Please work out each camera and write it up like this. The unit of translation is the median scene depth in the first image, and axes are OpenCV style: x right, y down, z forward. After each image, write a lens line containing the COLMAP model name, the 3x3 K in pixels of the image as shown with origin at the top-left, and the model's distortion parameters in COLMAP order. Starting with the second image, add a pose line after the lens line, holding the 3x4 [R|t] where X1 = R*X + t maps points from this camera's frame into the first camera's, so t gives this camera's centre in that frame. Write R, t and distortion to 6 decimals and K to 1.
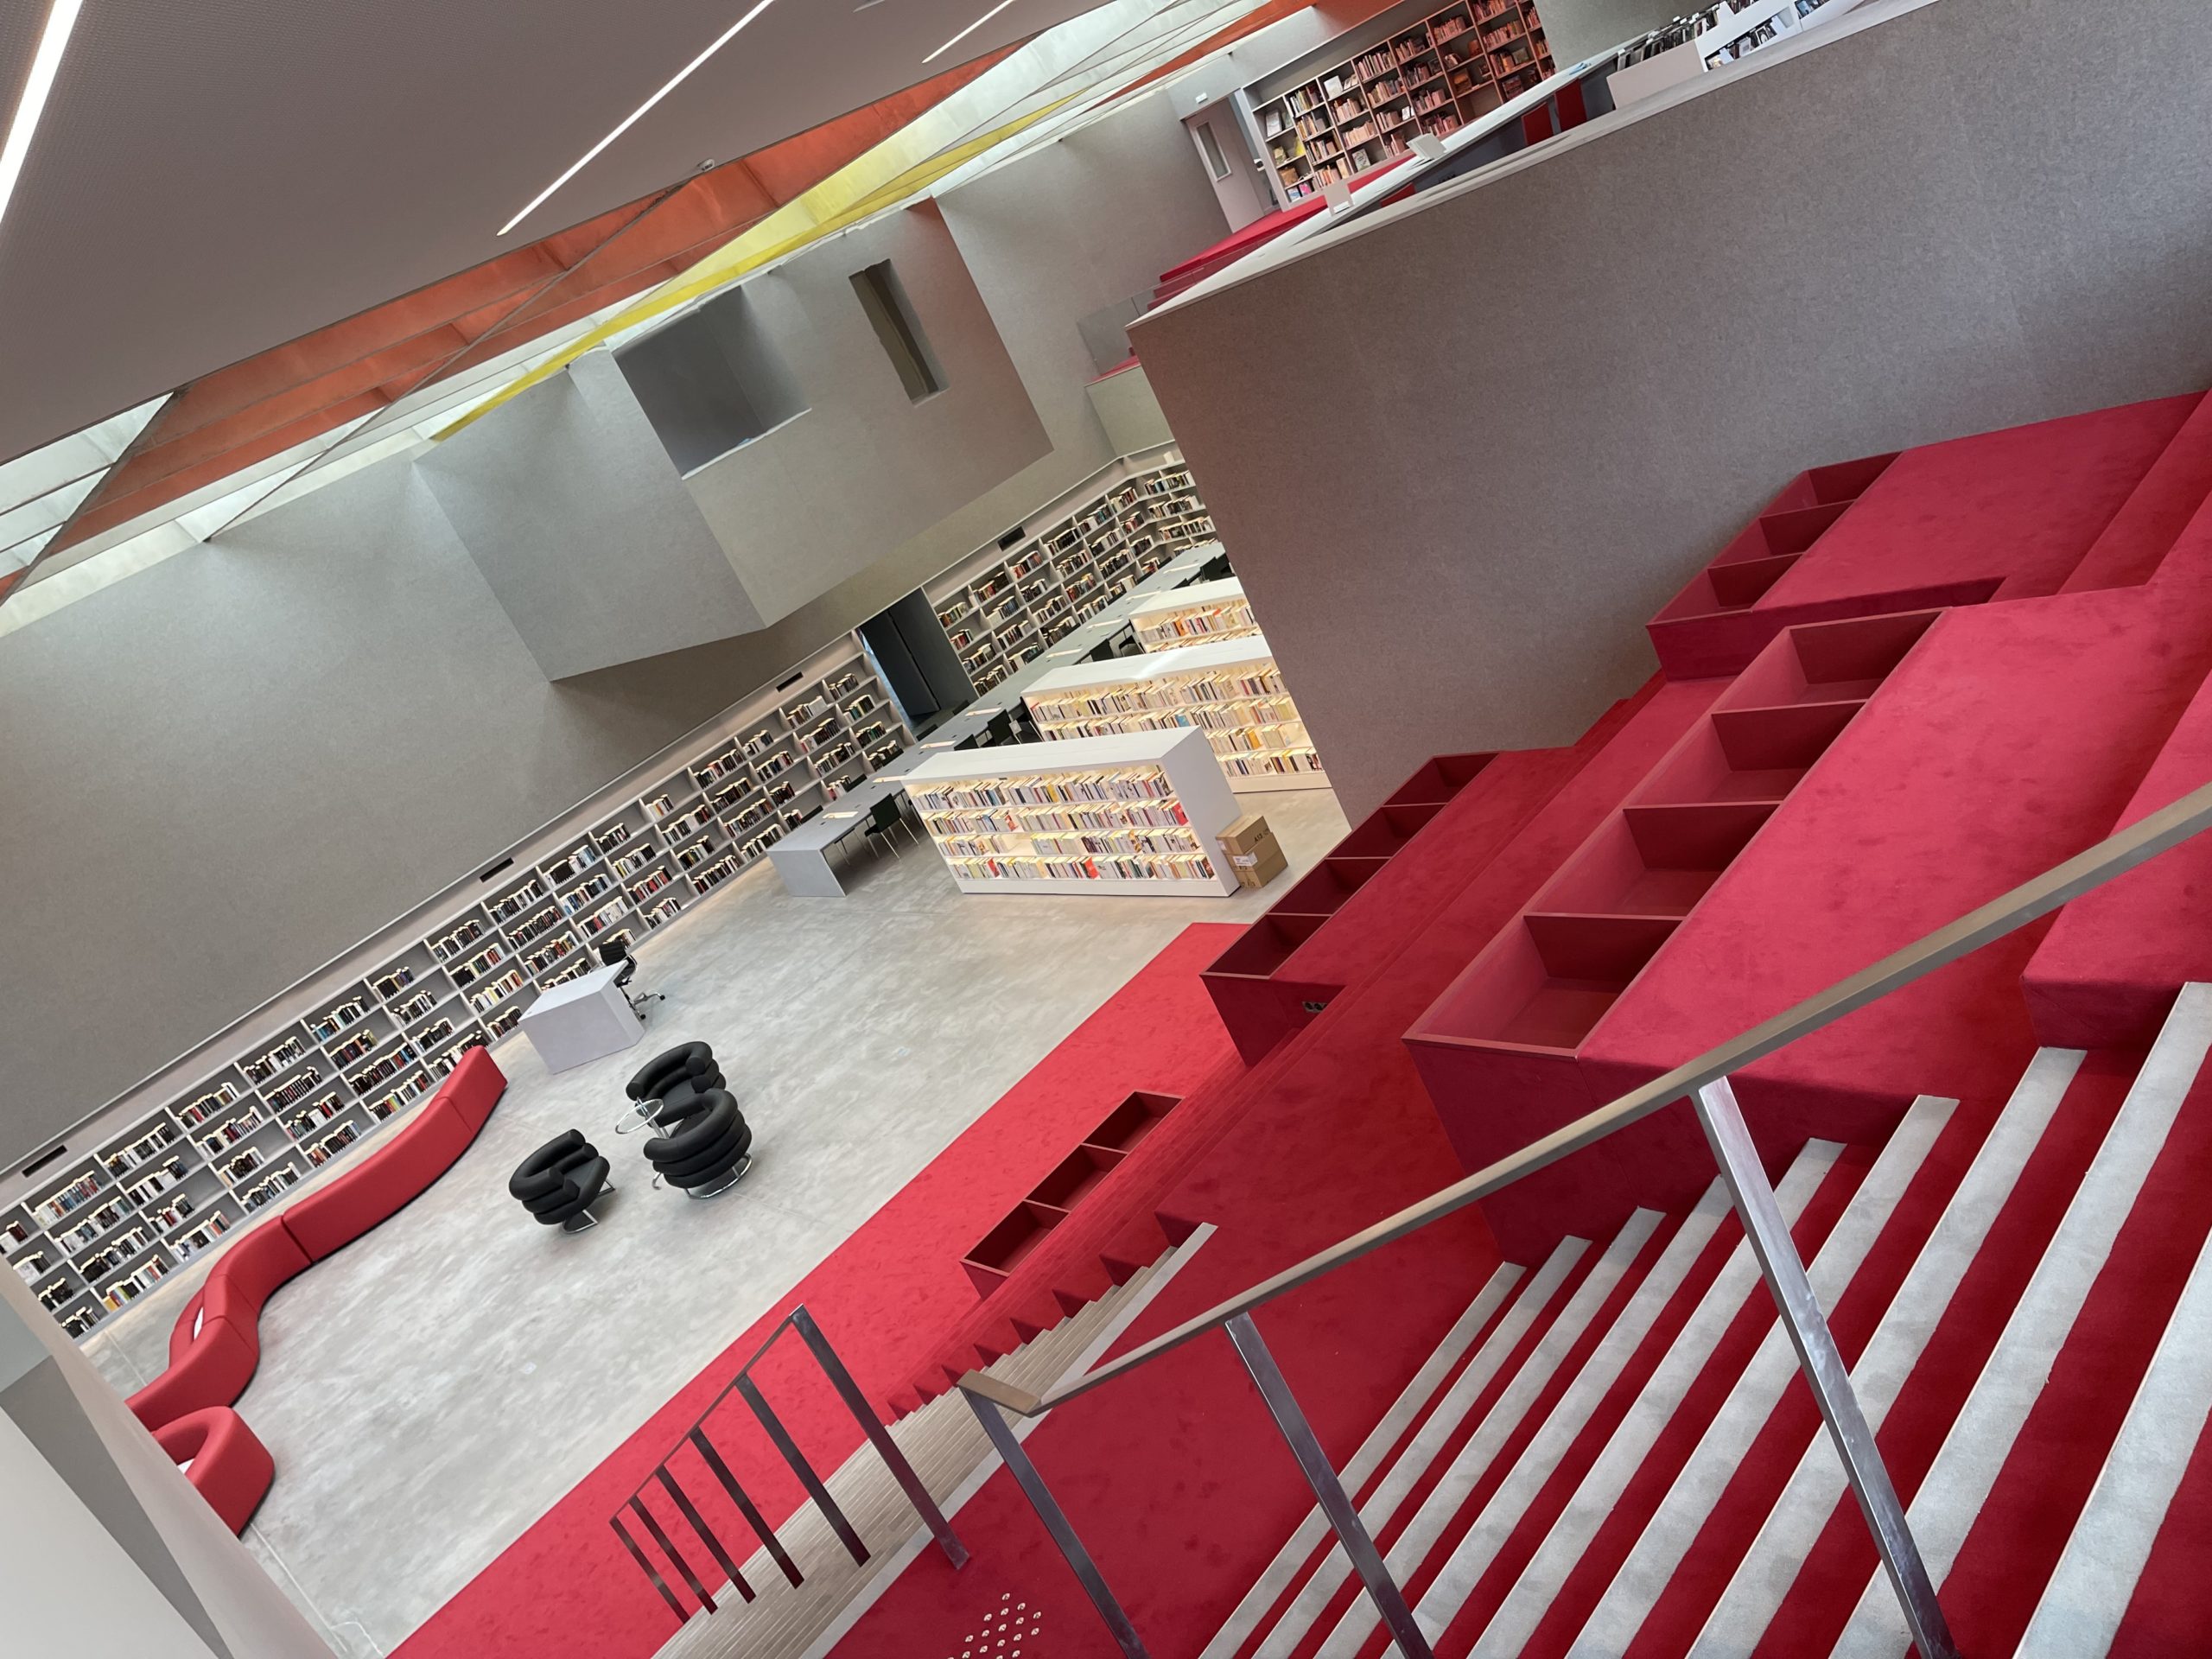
lens RADIAL K [[1675.4, 0, 1129.4], [0, 1675.4, 836.6], [0, 0, 1]] dist [0.060897, -0.074154]
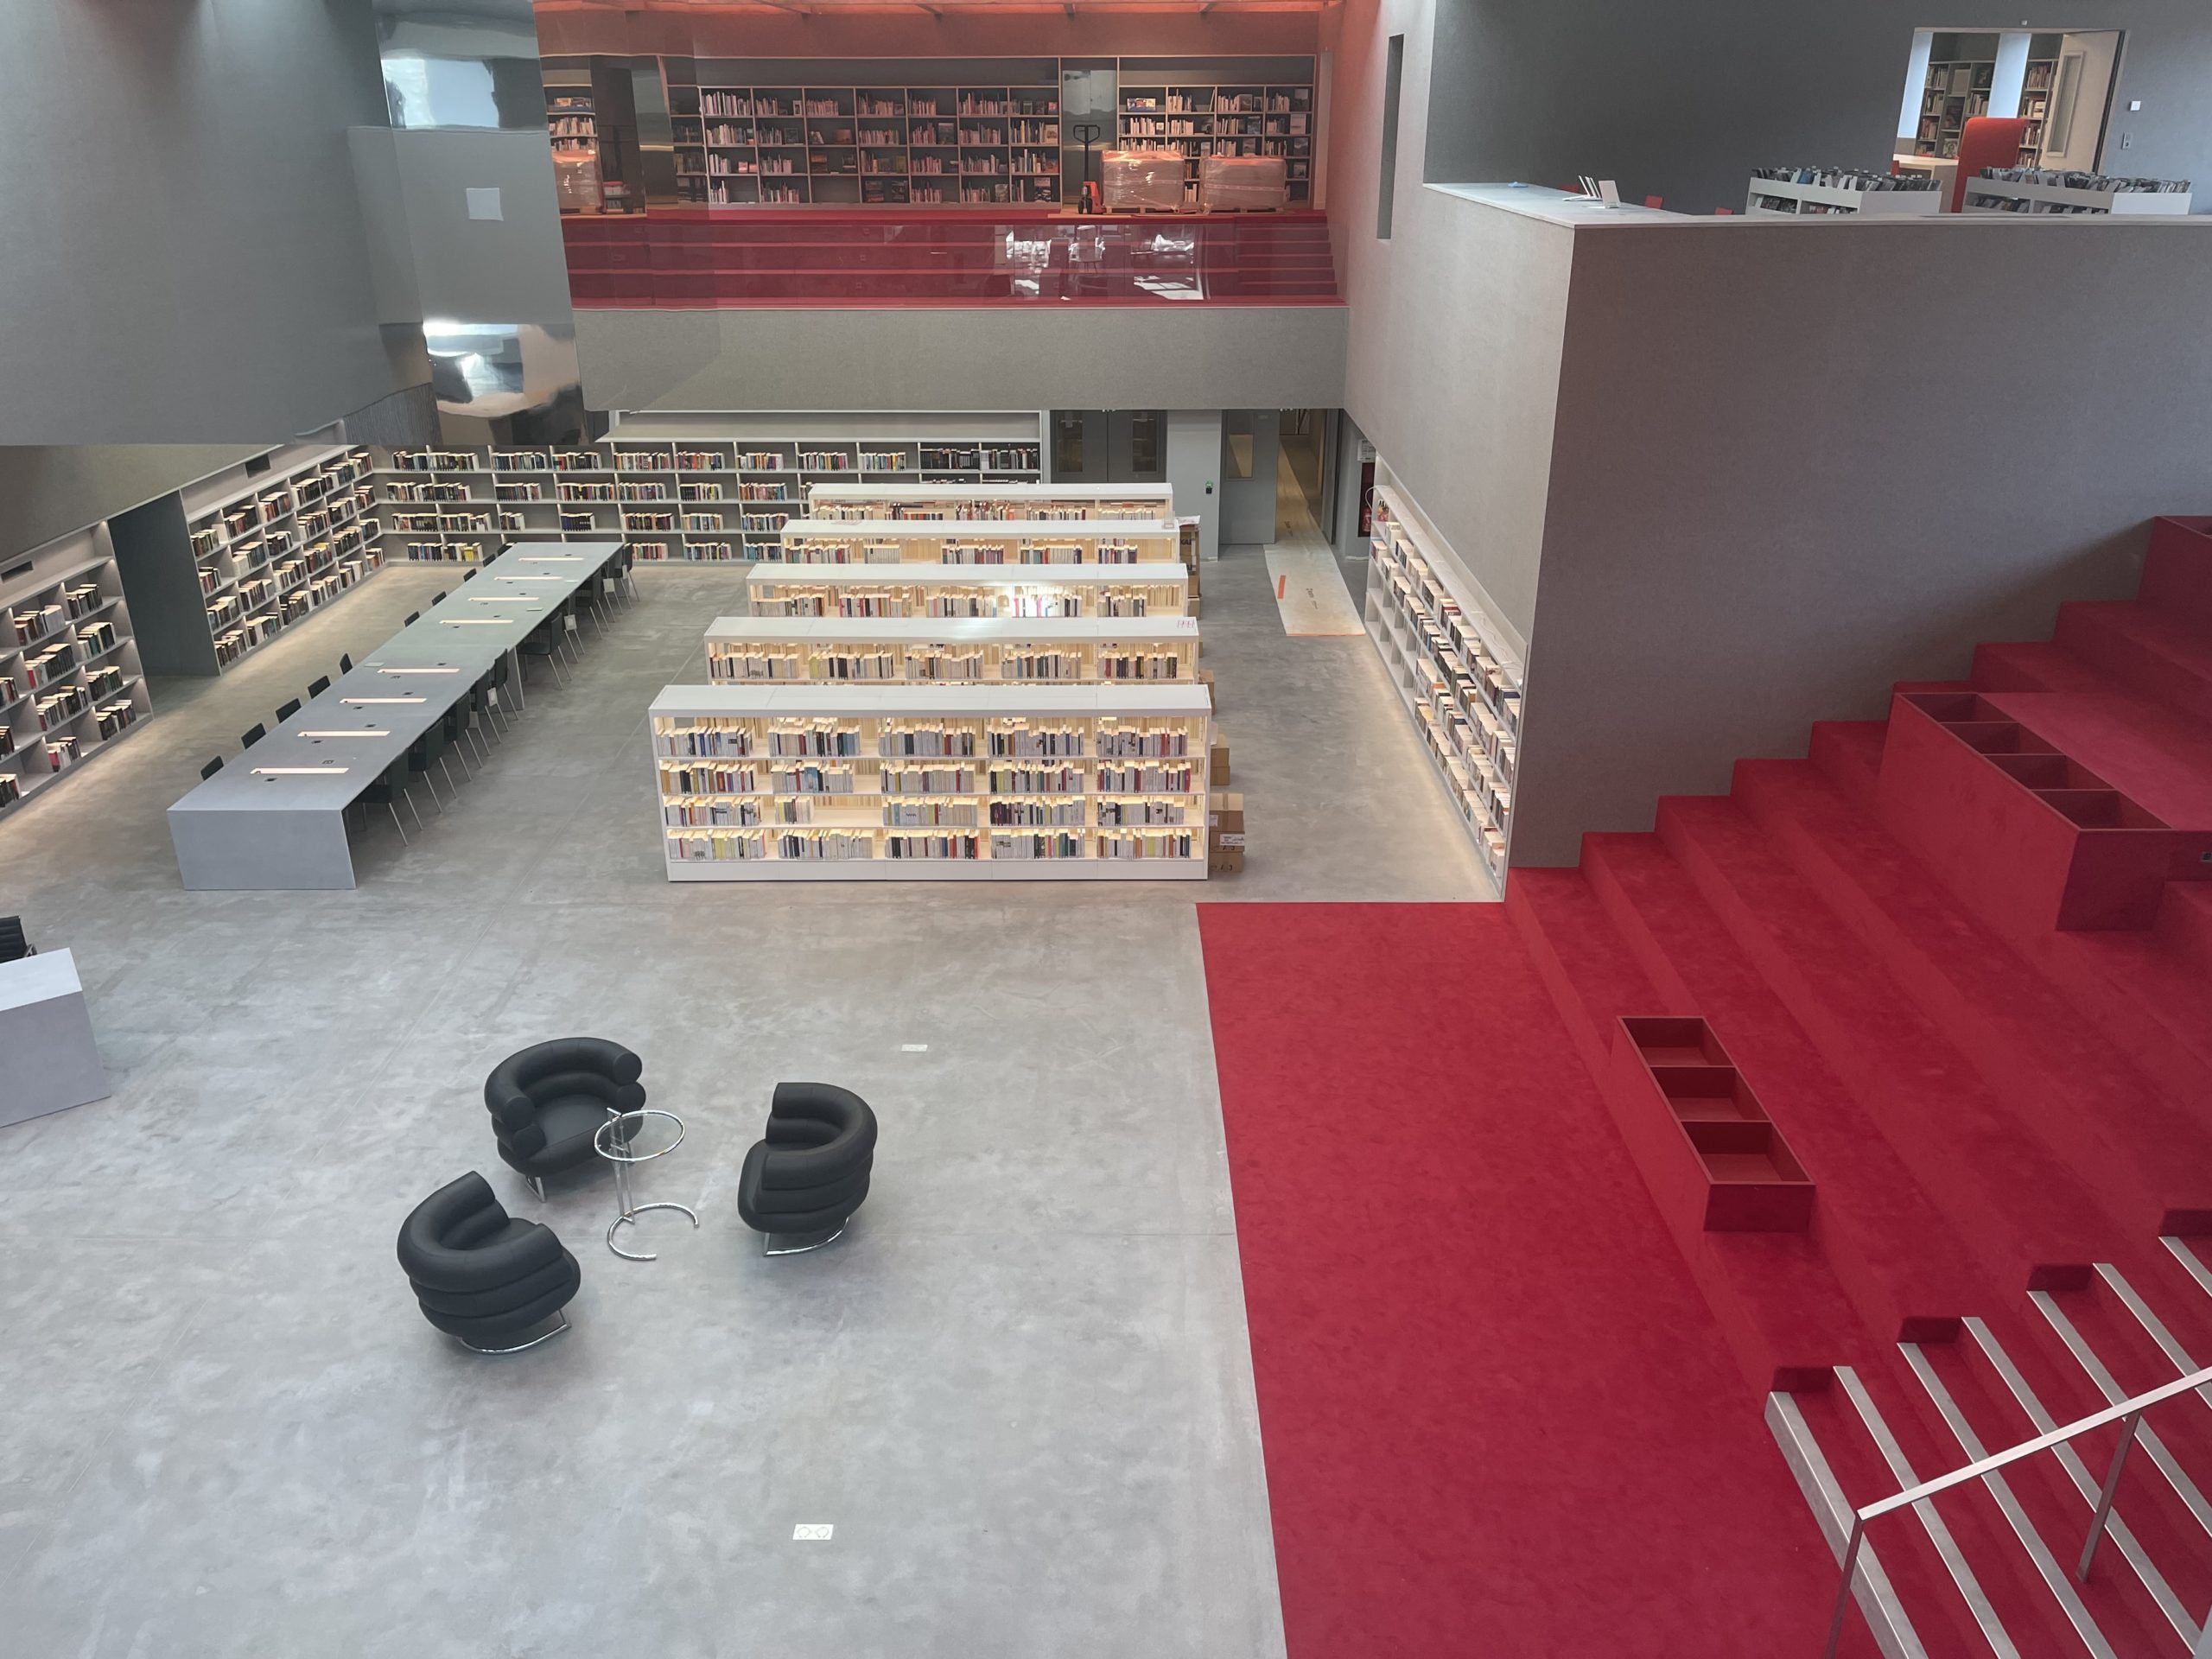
lens RADIAL K [[1675.4, 0, 1109.8], [0, 1675.4, 807.6], [0, 0, 1]] dist [0.060897, -0.074154]
pose [[0.625101, 0.141614, 0.767590, -0.622395], [-0.014469, 0.985337, -0.170003, 0.141018], [-0.780410, 0.095163, 0.617985, 0.453622]]
